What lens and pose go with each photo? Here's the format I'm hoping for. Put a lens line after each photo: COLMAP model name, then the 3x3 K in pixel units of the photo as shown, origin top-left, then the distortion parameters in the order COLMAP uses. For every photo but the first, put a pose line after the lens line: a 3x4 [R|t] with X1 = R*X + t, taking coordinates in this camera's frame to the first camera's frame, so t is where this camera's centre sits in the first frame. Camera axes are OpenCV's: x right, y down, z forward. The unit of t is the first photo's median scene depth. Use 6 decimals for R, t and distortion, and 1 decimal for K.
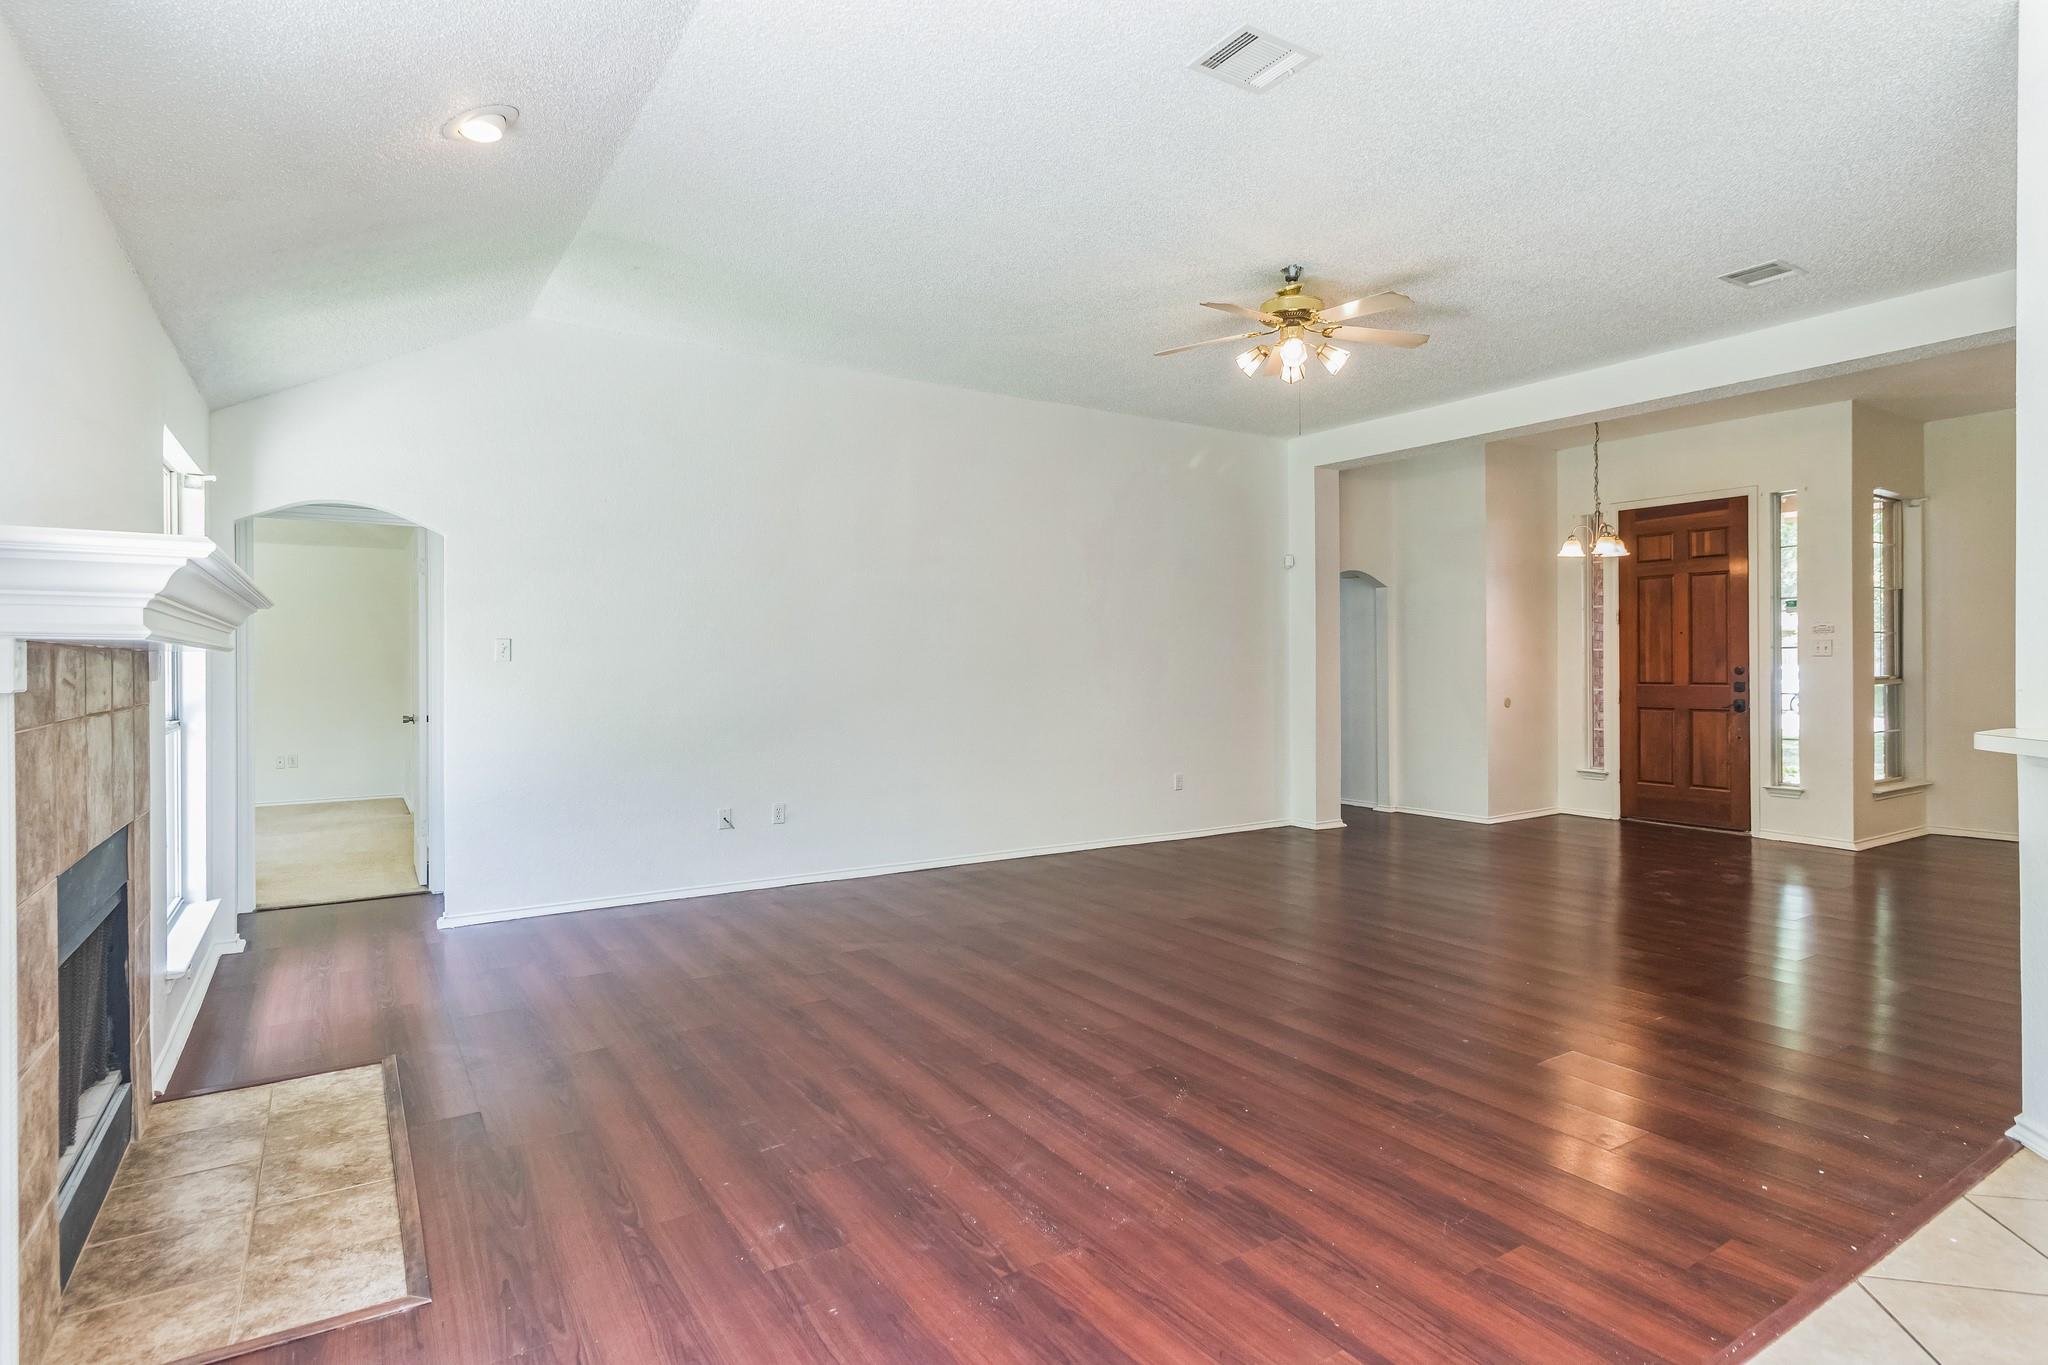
lens RADIAL K [[1045.4, 0, 1019.4], [0, 1045.4, 662.9], [0, 0, 1]] dist [0.001061, -0.000138]
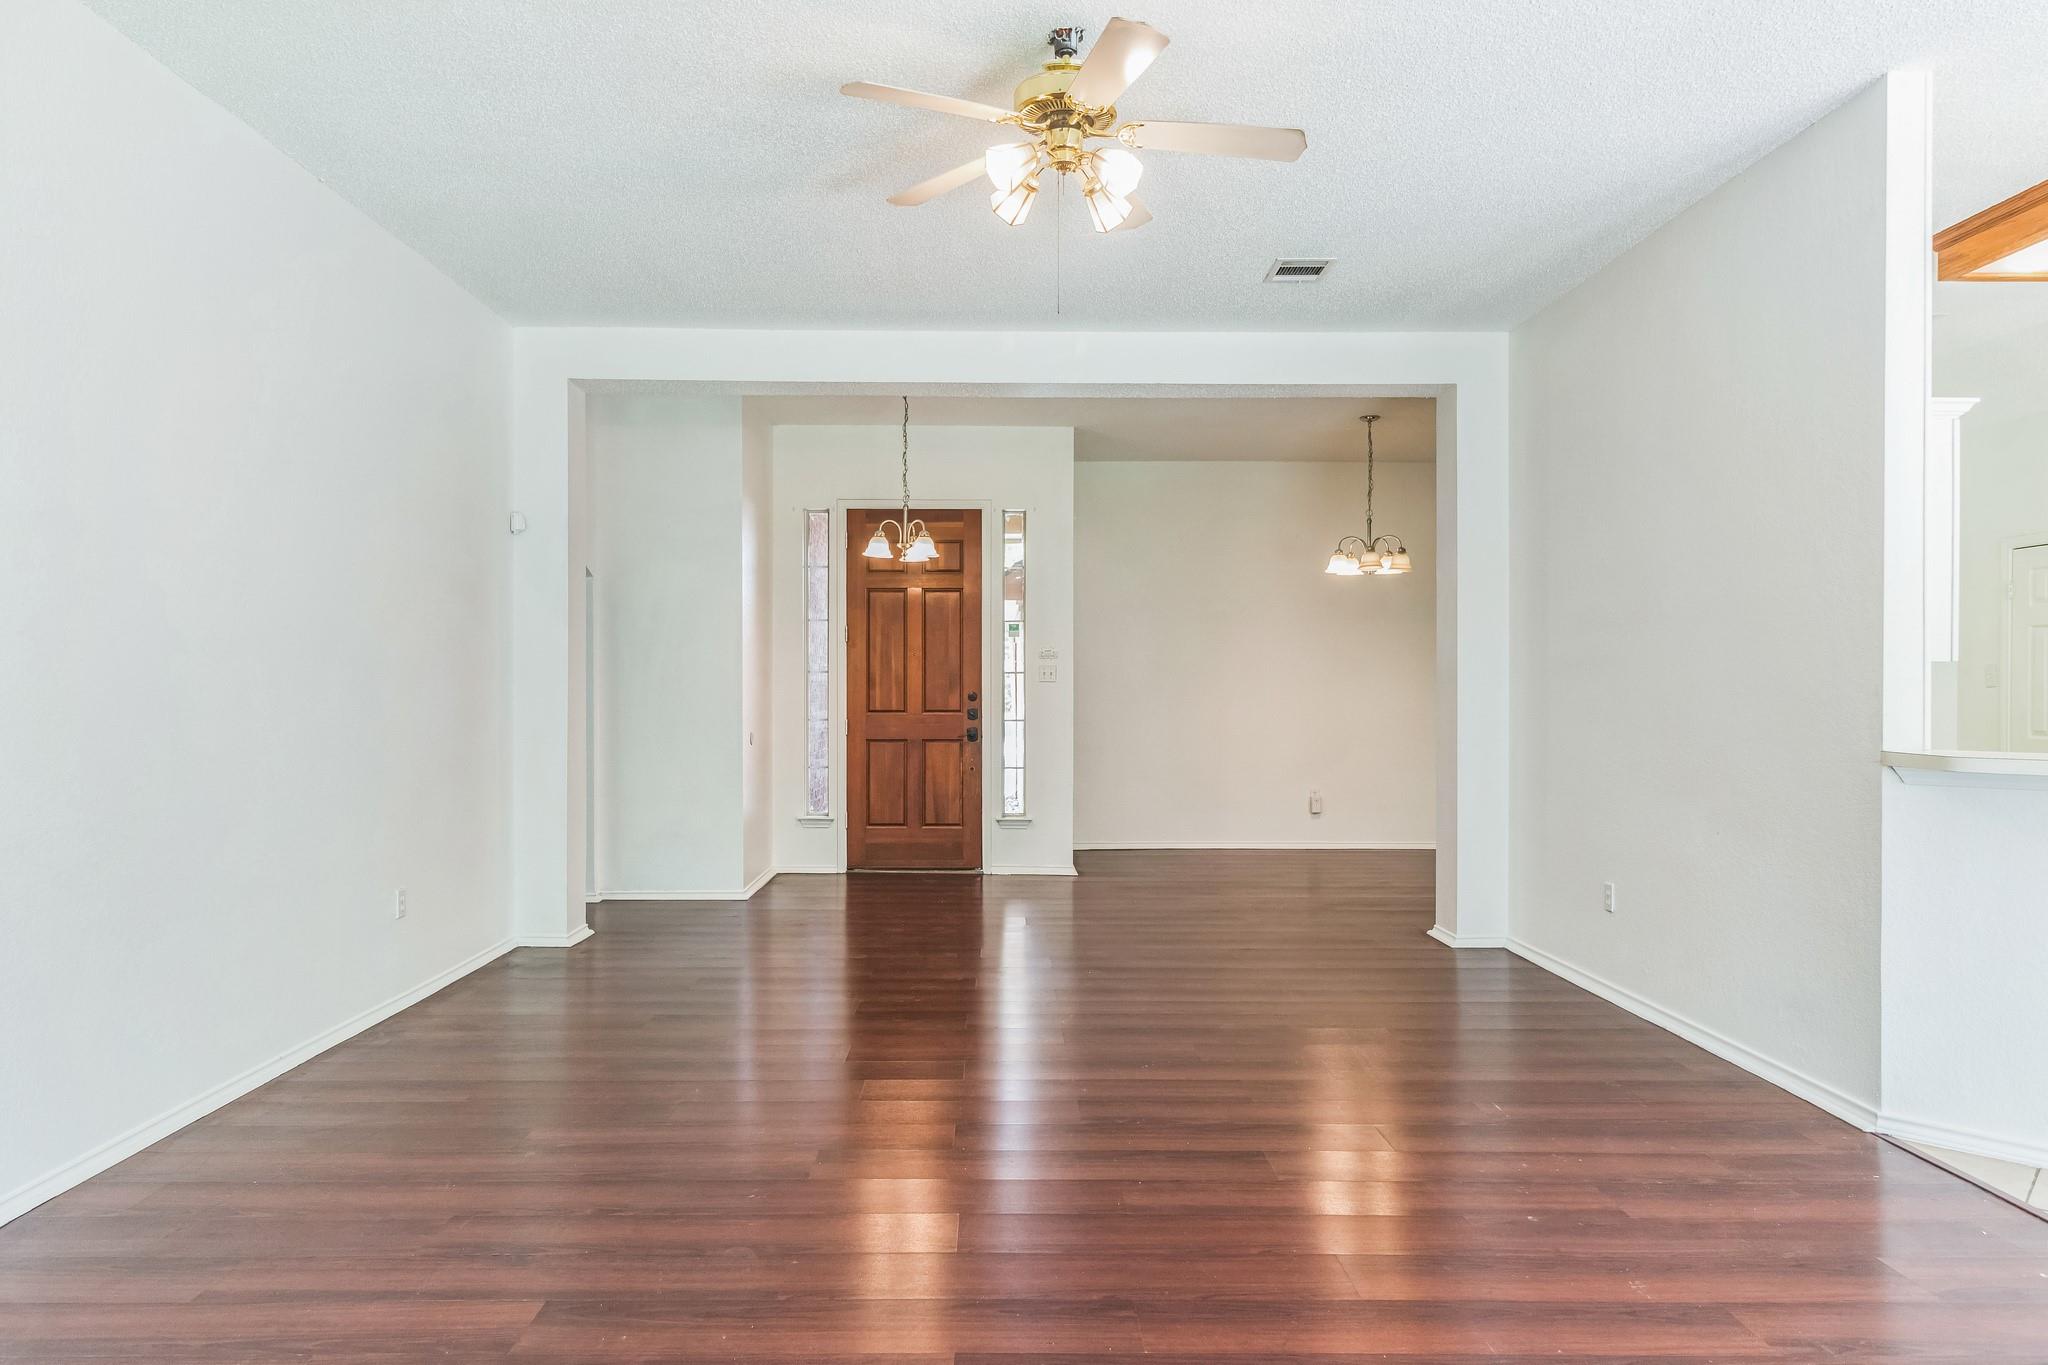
lens RADIAL K [[1226.7, 0, 1012.7], [0, 1226.7, 697.3], [0, 0, 1]] dist [0.016246, 0.000265]
pose [[0.528986, -0.003769, 0.848622, -0.217624], [-0.003665, 0.999971, 0.006726, 0.000255], [-0.848622, -0.006669, 0.528957, 0.391509]]
